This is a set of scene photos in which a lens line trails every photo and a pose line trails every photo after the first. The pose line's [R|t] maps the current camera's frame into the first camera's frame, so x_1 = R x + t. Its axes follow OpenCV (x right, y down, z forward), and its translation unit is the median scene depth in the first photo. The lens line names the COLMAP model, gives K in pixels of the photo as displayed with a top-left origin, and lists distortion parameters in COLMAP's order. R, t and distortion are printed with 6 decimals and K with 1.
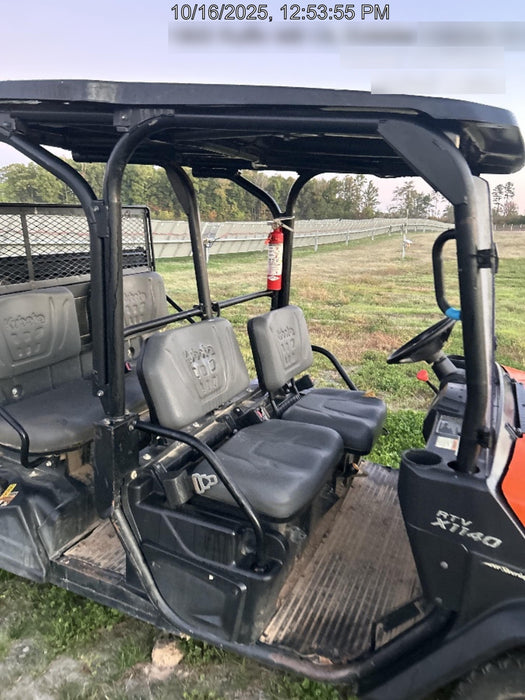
lens RADIAL K [[519.6, 0, 262.0], [0, 519.6, 348.2], [0, 0, 1]] dist [0.052461, -0.054397]
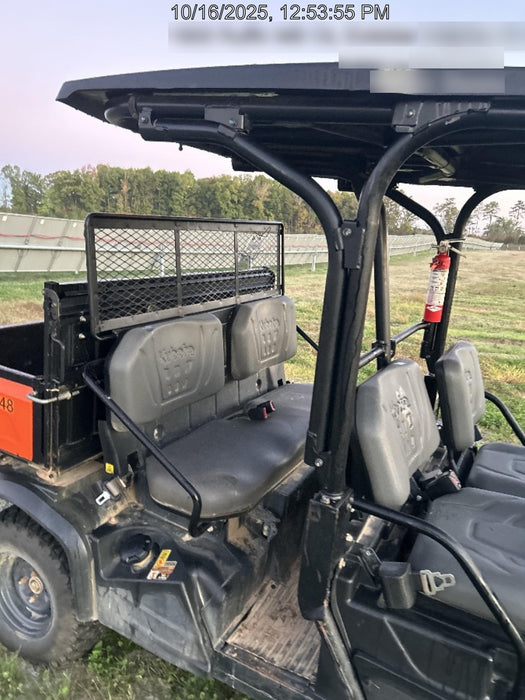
lens RADIAL K [[519.6, 0, 257.0], [0, 519.6, 351.6], [0, 0, 1]] dist [0.052461, -0.054397]
pose [[0.997155, 0.044729, -0.060671, -0.303170], [-0.045611, 0.998872, -0.013223, -0.055800], [0.060011, 0.015952, 0.998070, 0.171607]]
